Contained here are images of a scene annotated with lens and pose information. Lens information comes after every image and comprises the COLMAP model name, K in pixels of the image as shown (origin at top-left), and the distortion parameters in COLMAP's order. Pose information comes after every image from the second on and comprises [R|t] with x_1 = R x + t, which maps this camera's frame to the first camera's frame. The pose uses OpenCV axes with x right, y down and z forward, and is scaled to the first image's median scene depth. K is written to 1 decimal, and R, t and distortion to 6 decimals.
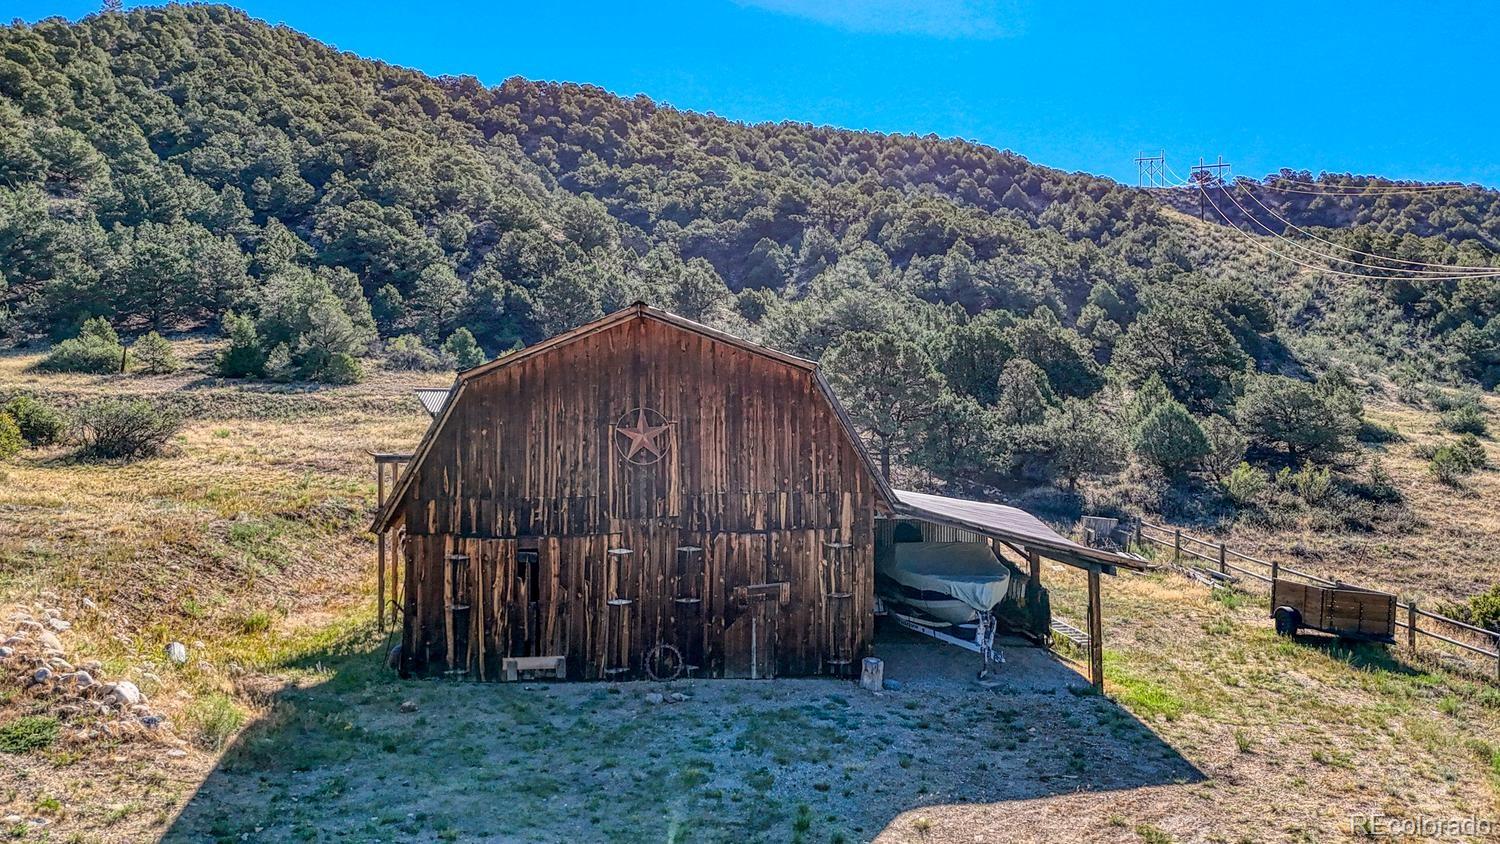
lens RADIAL K [[1102.0, 0, 748.0], [0, 1102.0, 418.0], [0, 0, 1]] dist [0.090637, -0.108402]
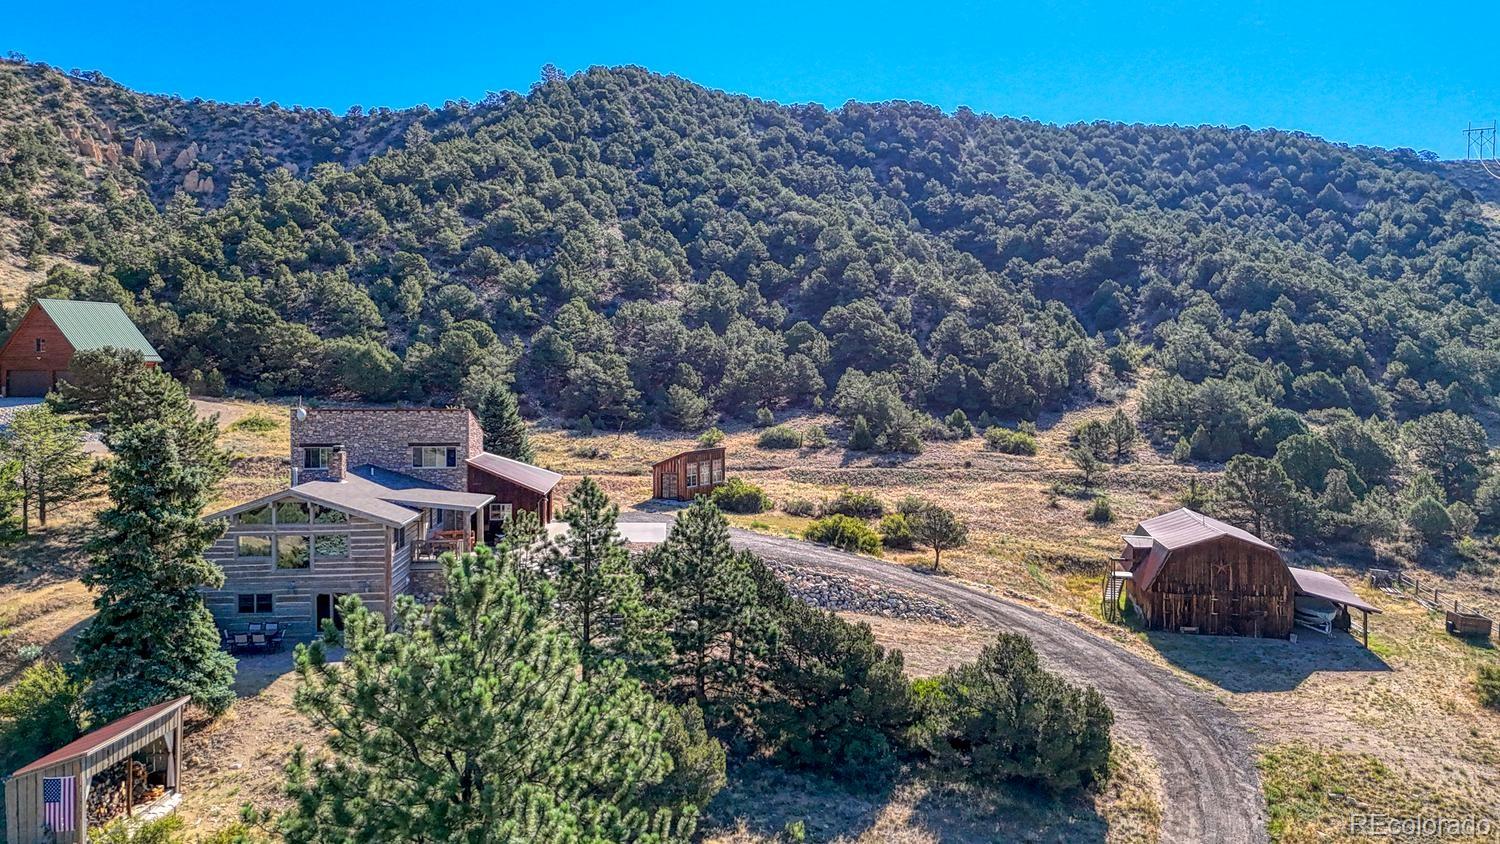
lens RADIAL K [[1069.4, 0, 750.0], [0, 1069.4, 422.0], [0, 0, 1]] dist [0.021492, -0.003343]
pose [[0.968739, 0.011621, -0.247810, -0.067043], [0.001067, 0.998698, 0.051007, -0.058690], [0.248080, -0.049677, 0.967465, -0.250632]]
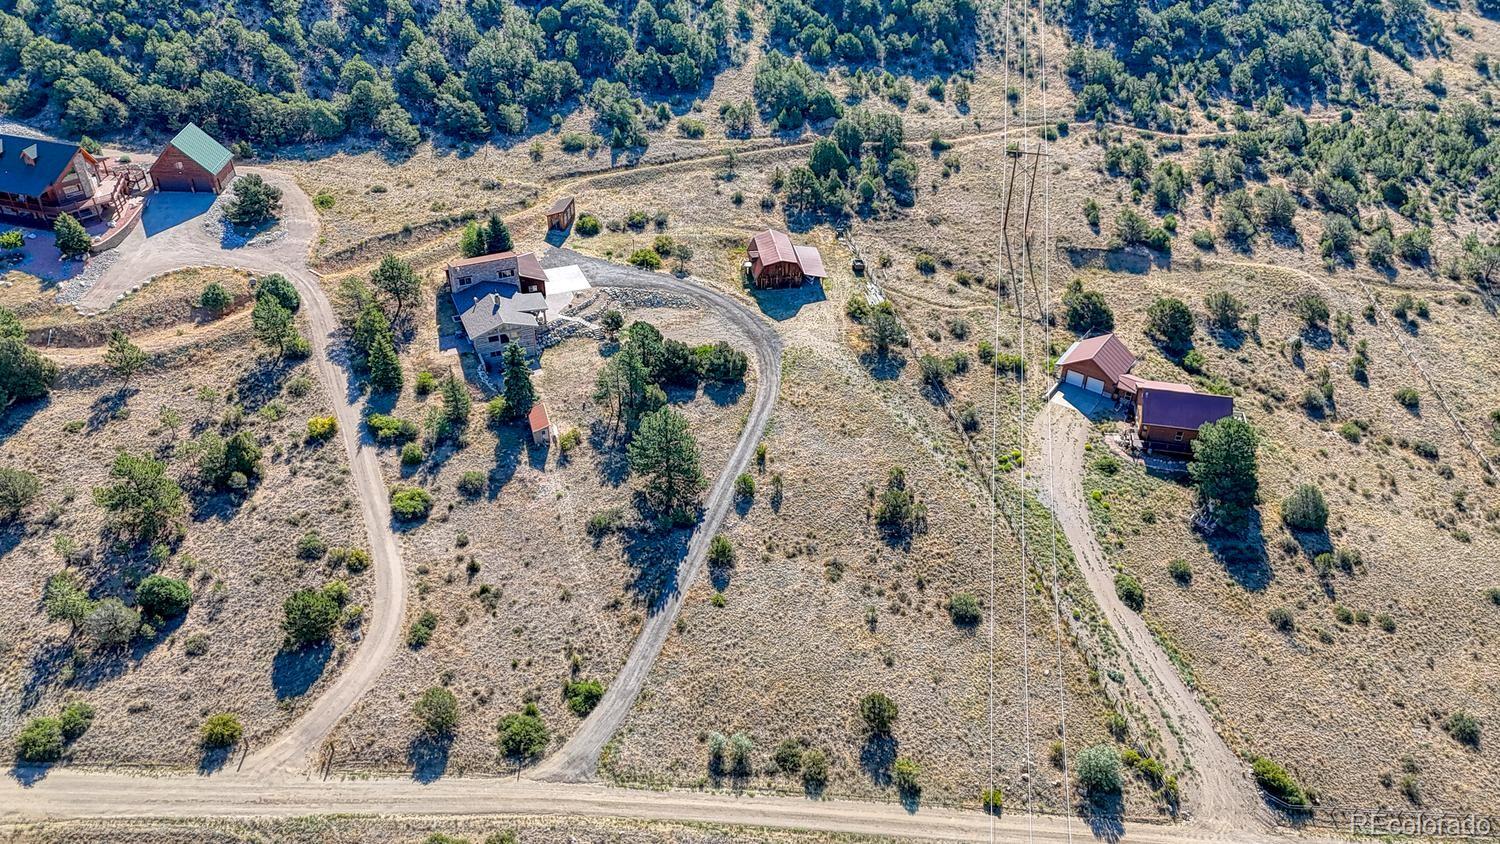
lens RADIAL K [[1102.0, 0, 748.0], [0, 1102.0, 418.0], [0, 0, 1]] dist [0.090637, -0.108402]
pose [[0.995516, -0.037973, 0.086634, -0.131152], [-0.023979, 0.784653, 0.619472, -0.528344], [-0.091501, -0.618772, 0.780224, -0.779331]]
